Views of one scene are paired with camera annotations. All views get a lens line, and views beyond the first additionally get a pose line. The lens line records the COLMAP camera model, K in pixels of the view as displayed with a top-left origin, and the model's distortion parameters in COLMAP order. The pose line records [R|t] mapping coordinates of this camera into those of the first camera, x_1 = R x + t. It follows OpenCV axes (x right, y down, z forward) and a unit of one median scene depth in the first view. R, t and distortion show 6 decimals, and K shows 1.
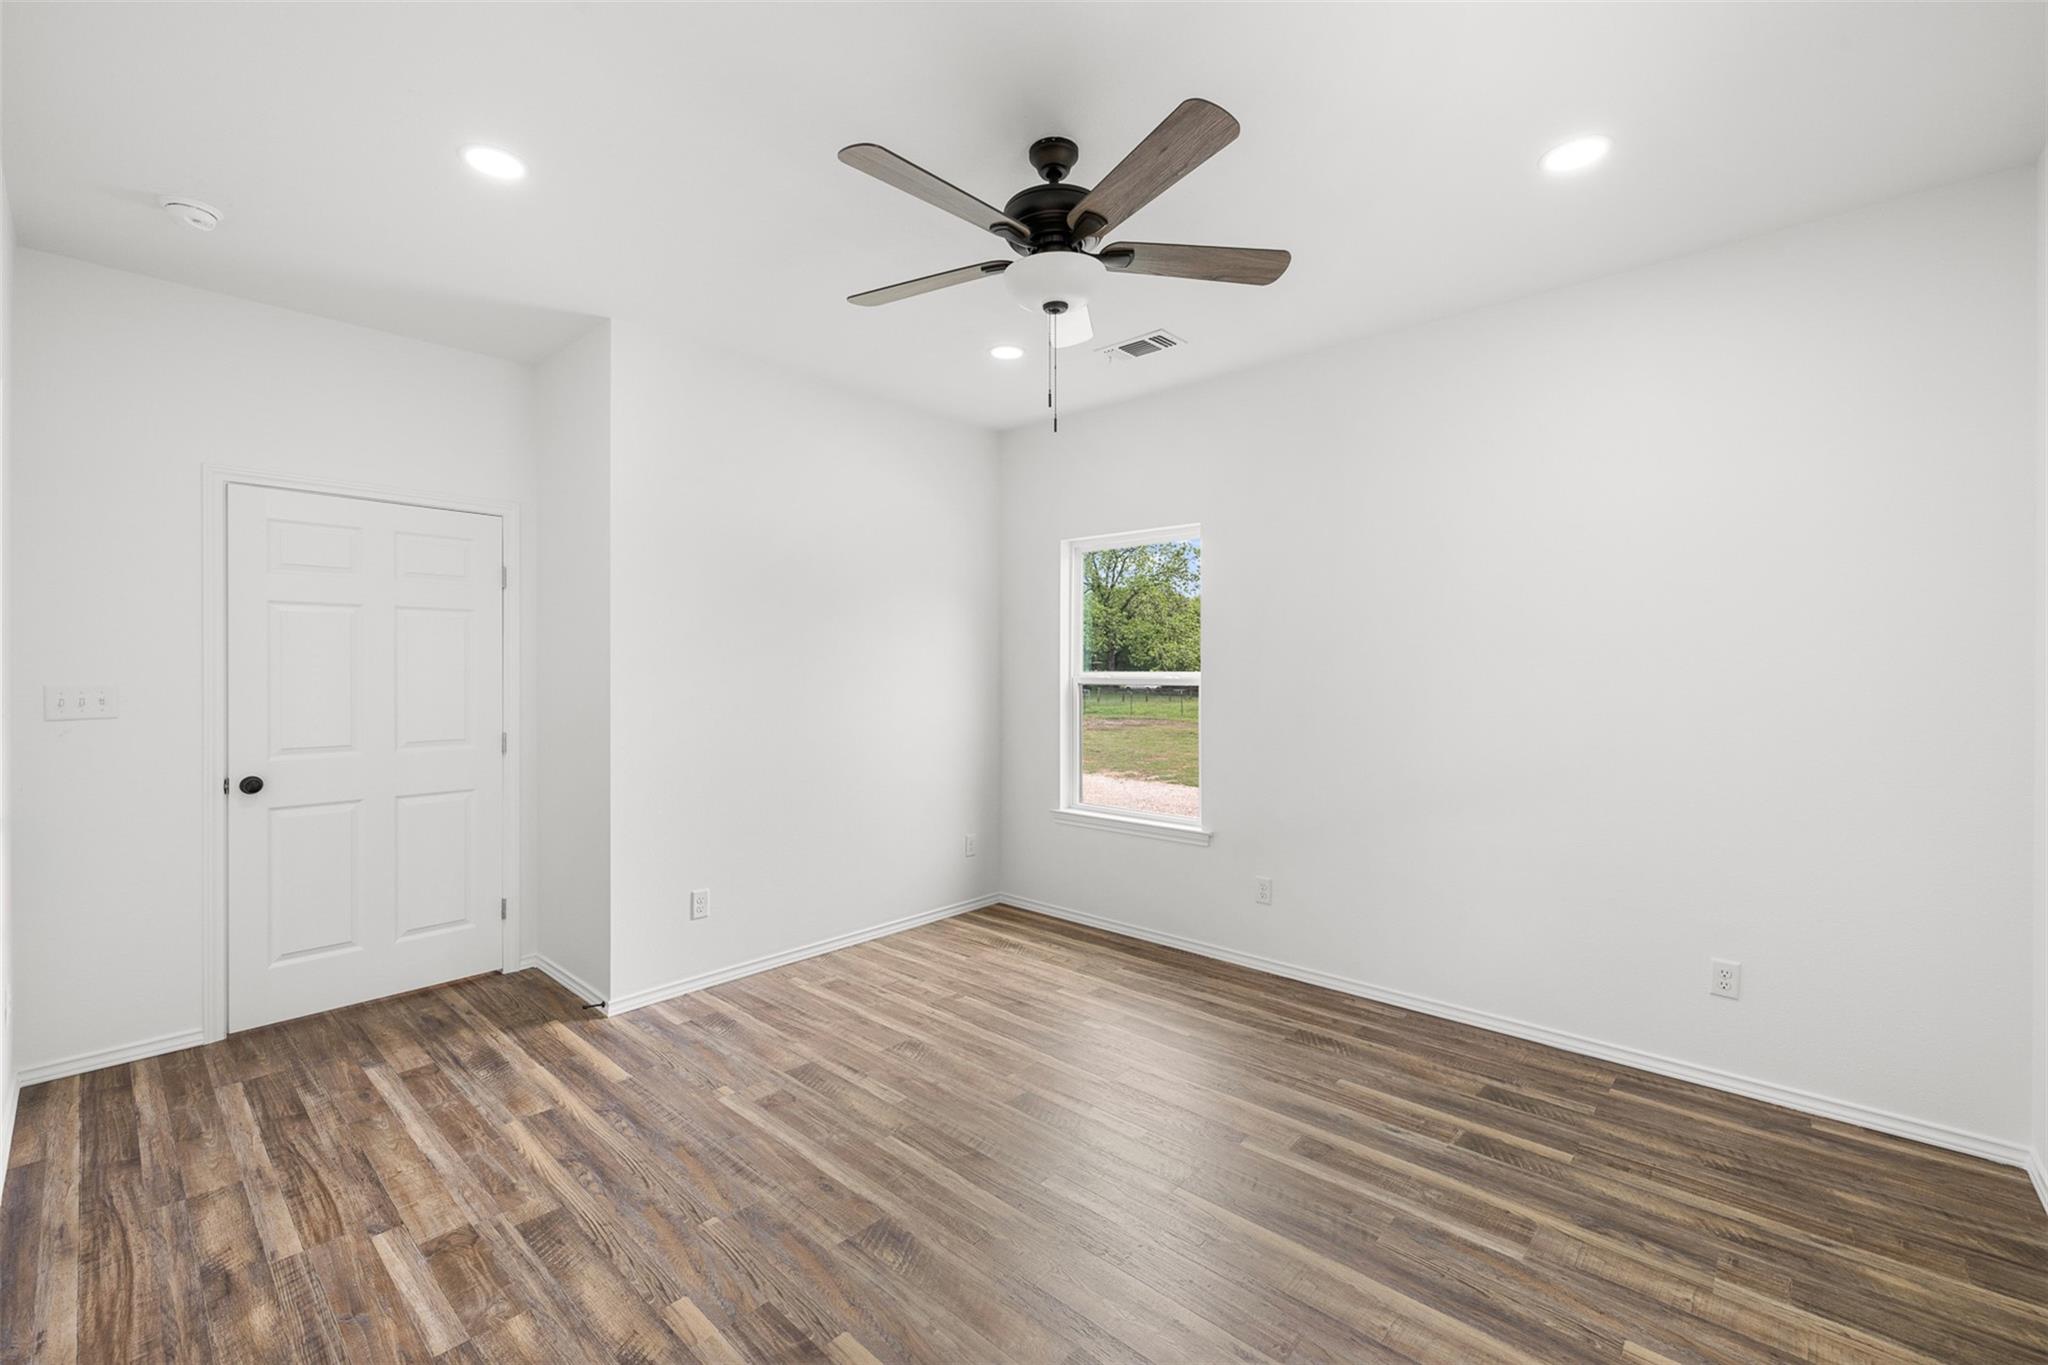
lens RADIAL K [[839.0, 0, 1018.6], [0, 839.0, 679.1], [0, 0, 1]] dist [0.003301, 0.000562]
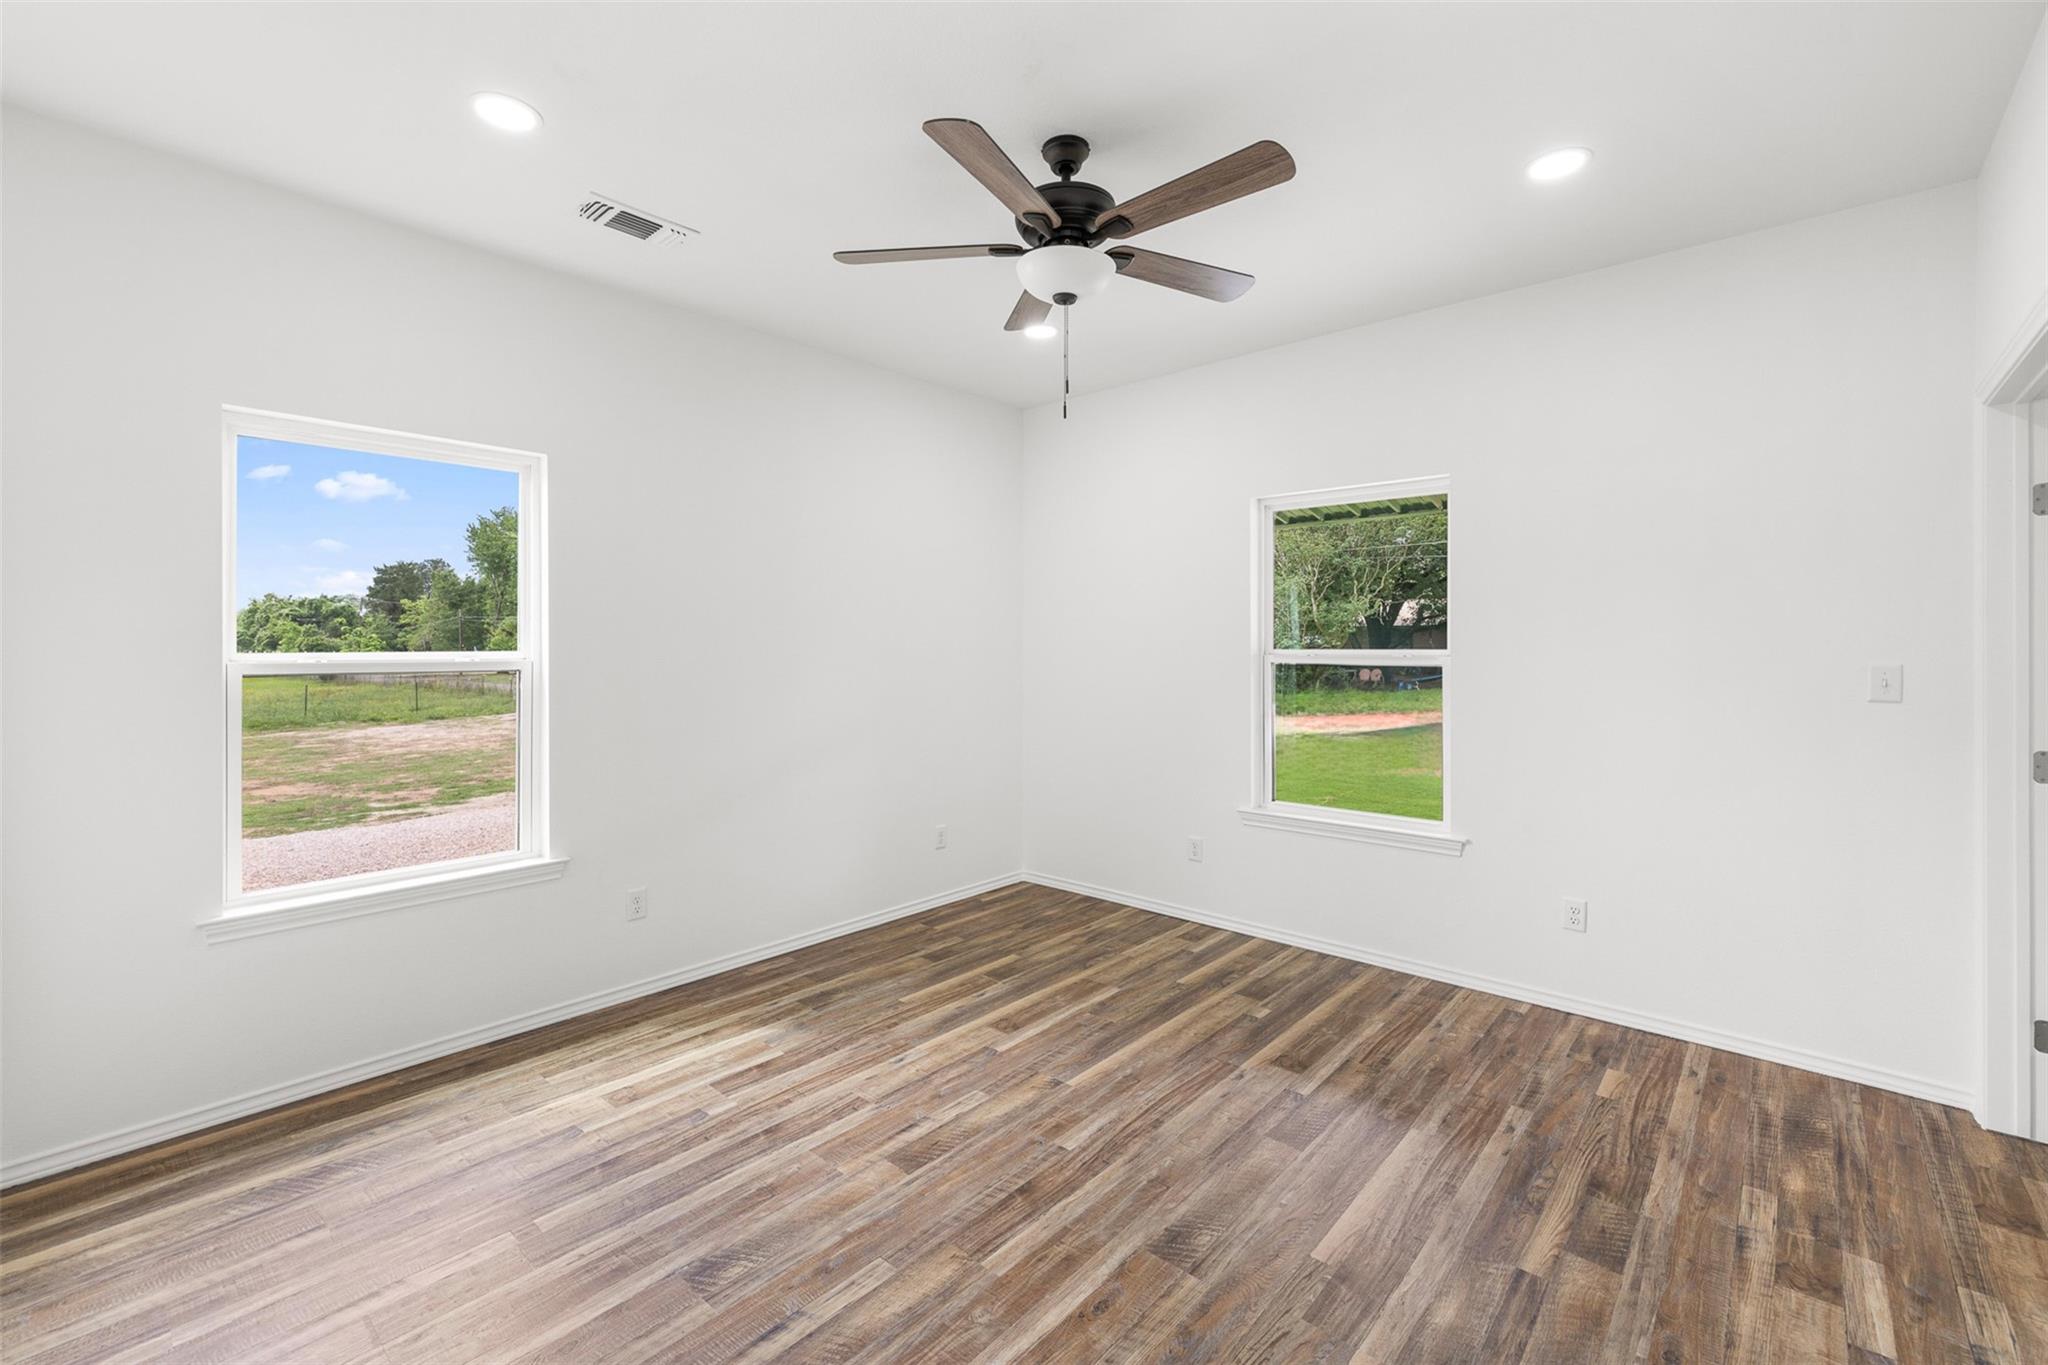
lens RADIAL K [[839.0, 0, 1021.5], [0, 839.0, 660.7], [0, 0, 1]] dist [0.003301, 0.000562]
pose [[0.012552, -0.016844, 0.999779, -0.854256], [0.012654, 0.999781, 0.016685, -0.012309], [-0.999841, 0.012441, 0.012762, 0.896094]]
